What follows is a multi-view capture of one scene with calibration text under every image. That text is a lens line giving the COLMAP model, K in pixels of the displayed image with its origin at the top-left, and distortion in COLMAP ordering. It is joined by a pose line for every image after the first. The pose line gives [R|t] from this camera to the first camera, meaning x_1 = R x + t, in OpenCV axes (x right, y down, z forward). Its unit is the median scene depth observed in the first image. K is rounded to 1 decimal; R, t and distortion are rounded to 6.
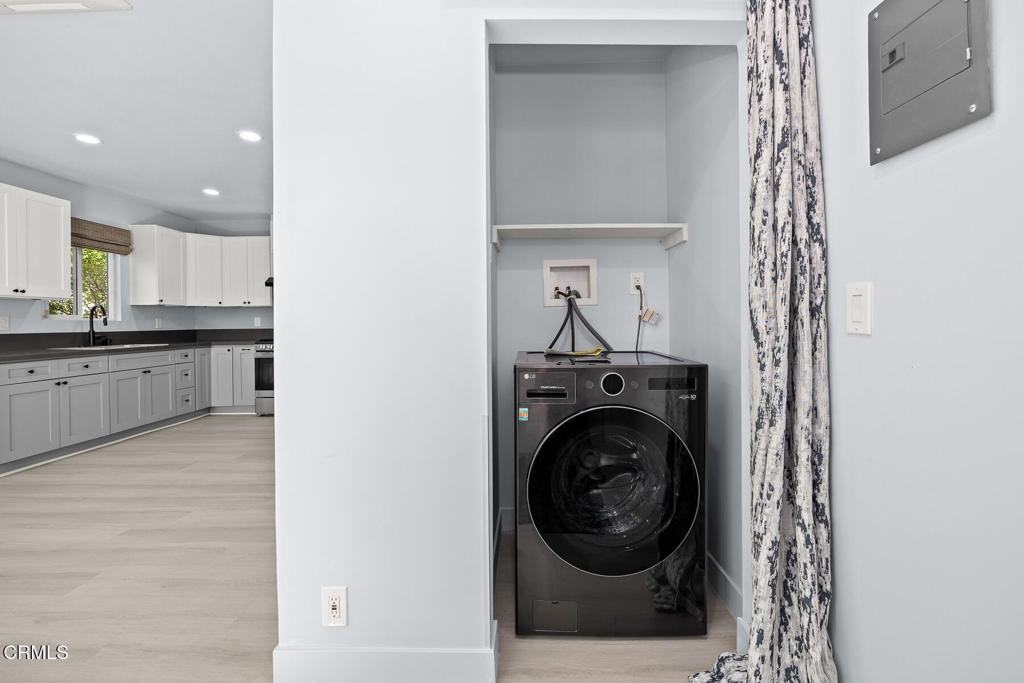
lens RADIAL K [[451.5, 0, 514.4], [0, 451.5, 324.8], [0, 0, 1]] dist [-0.011017, -0.000064]
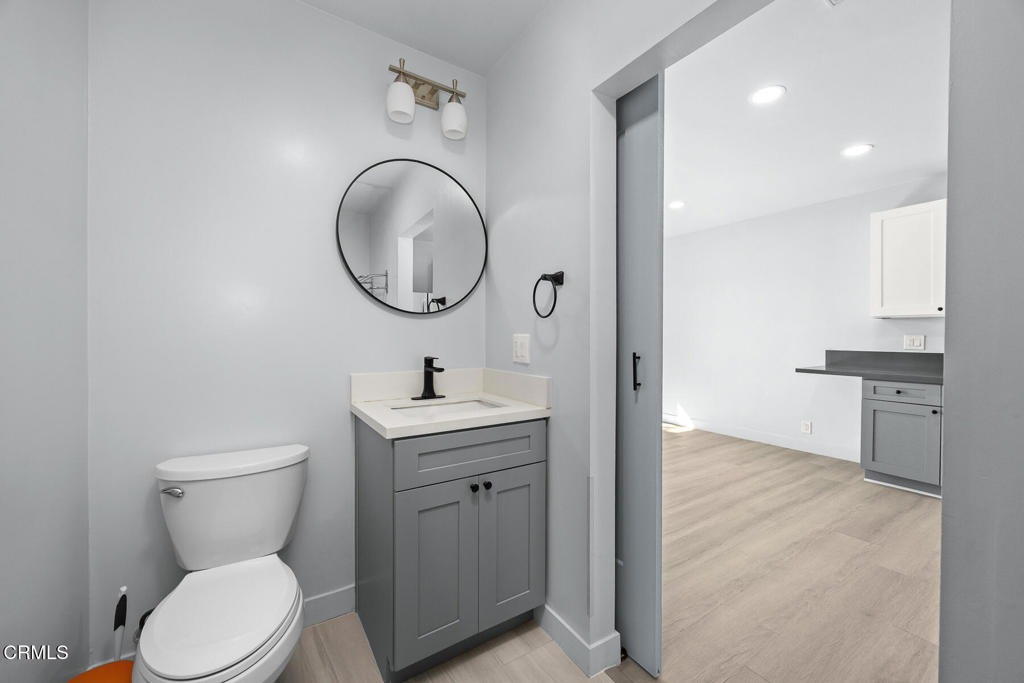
lens RADIAL K [[415.3, 0, 517.1], [0, 415.3, 341.2], [0, 0, 1]] dist [-0.000359, -0.000036]
pose [[-0.842915, 0.009069, -0.537970, 0.082383], [-0.000865, 0.999834, 0.018210, -0.015792], [0.538046, 0.015815, -0.842767, 0.906942]]
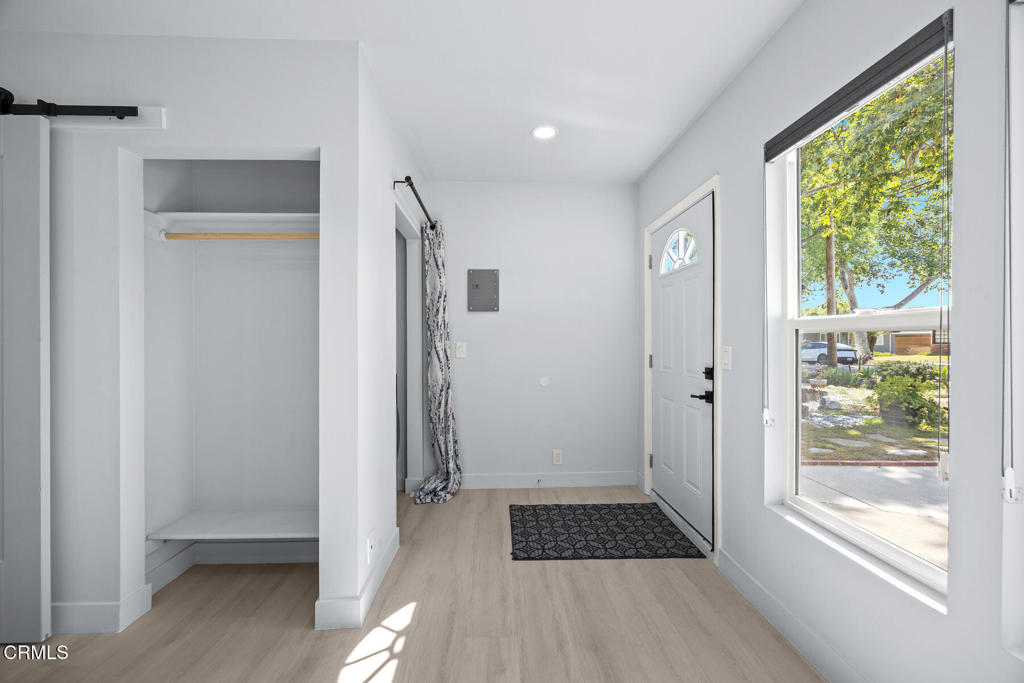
lens RADIAL K [[399.6, 0, 512.0], [0, 399.6, 341.5], [0, 0, 1]] dist [0.000451, 0.000043]
pose [[-0.040652, 0.009747, 0.999126, -0.502959], [0.009035, 0.999915, -0.009388, -0.015661], [-0.999133, 0.008646, -0.040736, 0.158026]]
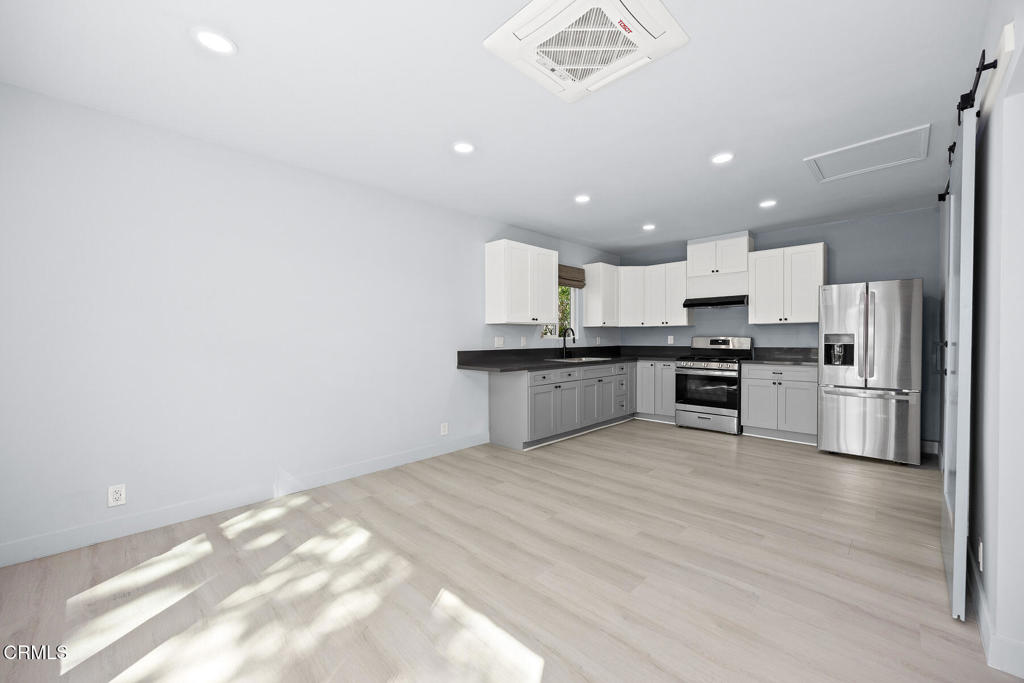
lens RADIAL K [[403.1, 0, 512.0], [0, 403.1, 341.5], [0, 0, 1]] dist [0.001880, 0.000154]
pose [[0.713932, 0.012796, -0.700098, -0.192071], [-0.006465, 0.999911, 0.011683, -0.014342], [0.700185, -0.003815, 0.713951, 0.023627]]
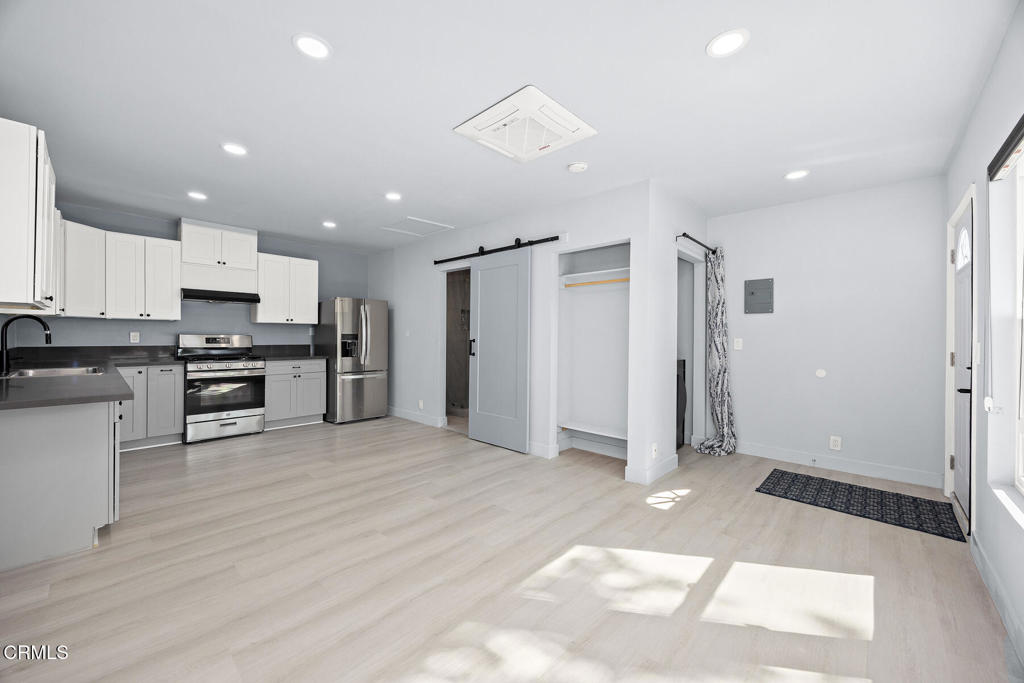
lens RADIAL K [[391.2, 0, 512.3], [0, 391.2, 338.0], [0, 0, 1]] dist [-0.000628, -0.000015]
pose [[0.677183, 0.014091, 0.735680, -0.774980], [-0.010756, 0.999899, -0.009251, -0.008441], [-0.735736, -0.001648, 0.677266, 0.005180]]
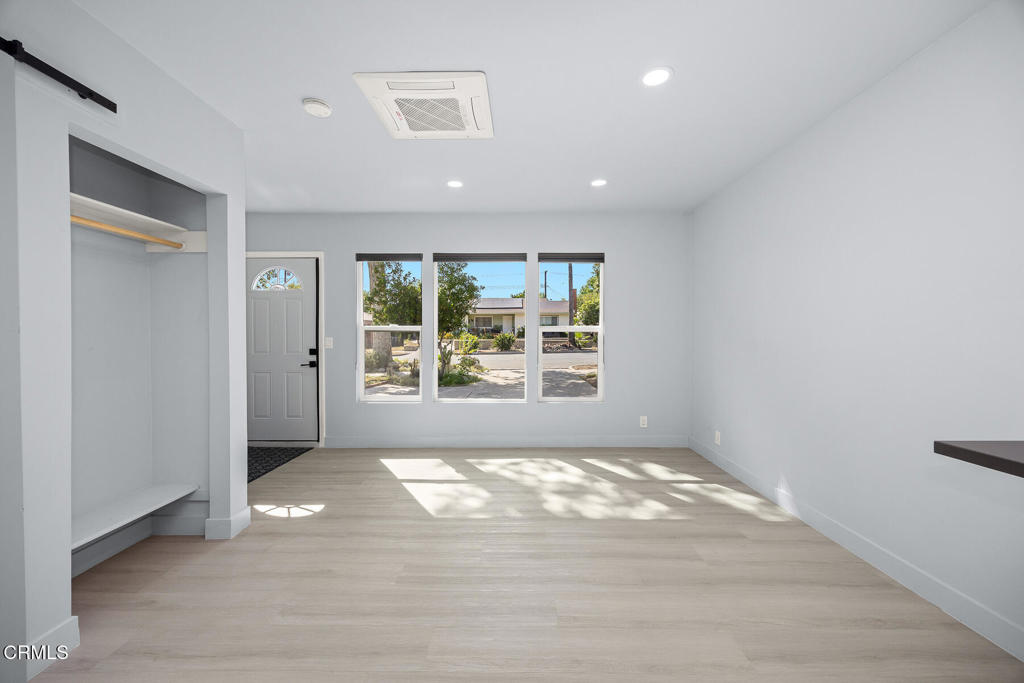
lens RADIAL K [[423.7, 0, 487.5], [0, 423.7, 339.0], [0, 0, 1]] dist [-0.000289, -0.000053]
pose [[-0.997995, 0.013657, 0.061794, -0.494001], [0.014654, 0.999769, 0.015701, -0.018382], [-0.061565, 0.016575, -0.997965, 0.807636]]
